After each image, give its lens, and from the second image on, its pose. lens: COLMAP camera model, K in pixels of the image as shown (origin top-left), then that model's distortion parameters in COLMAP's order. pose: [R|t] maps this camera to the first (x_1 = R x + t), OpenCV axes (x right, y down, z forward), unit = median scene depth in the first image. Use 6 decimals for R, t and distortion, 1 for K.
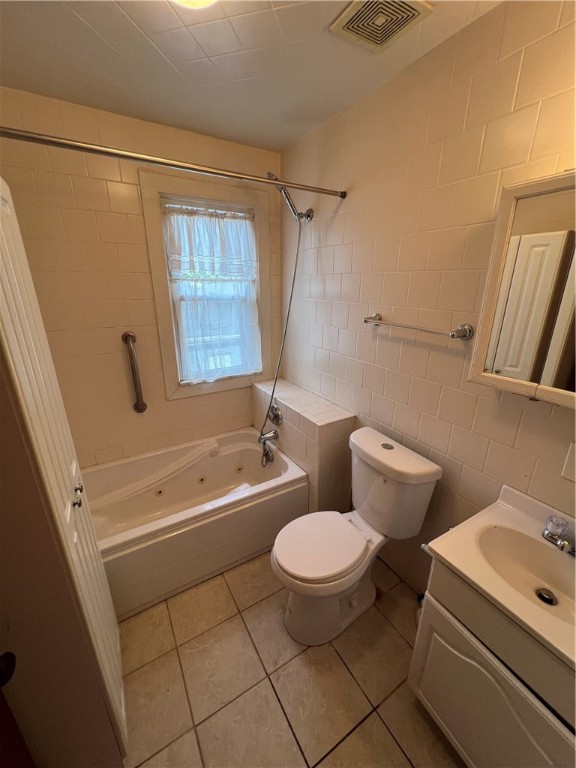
lens RADIAL K [[306.2, 0, 287.1], [0, 306.2, 383.6], [0, 0, 1]] dist [-0.002757, 0.000581]
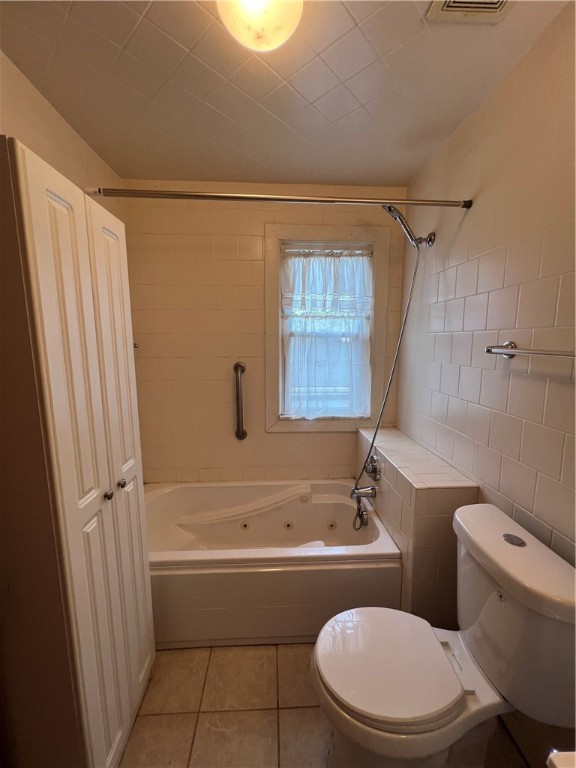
lens RADIAL K [[306.2, 0, 288.5], [0, 306.2, 384.3], [0, 0, 1]] dist [-0.002757, 0.000581]
pose [[0.882434, 0.063255, -0.466164, 0.139555], [-0.145677, 0.978954, -0.142926, 0.035943], [0.447312, 0.194032, 0.873077, 0.132143]]
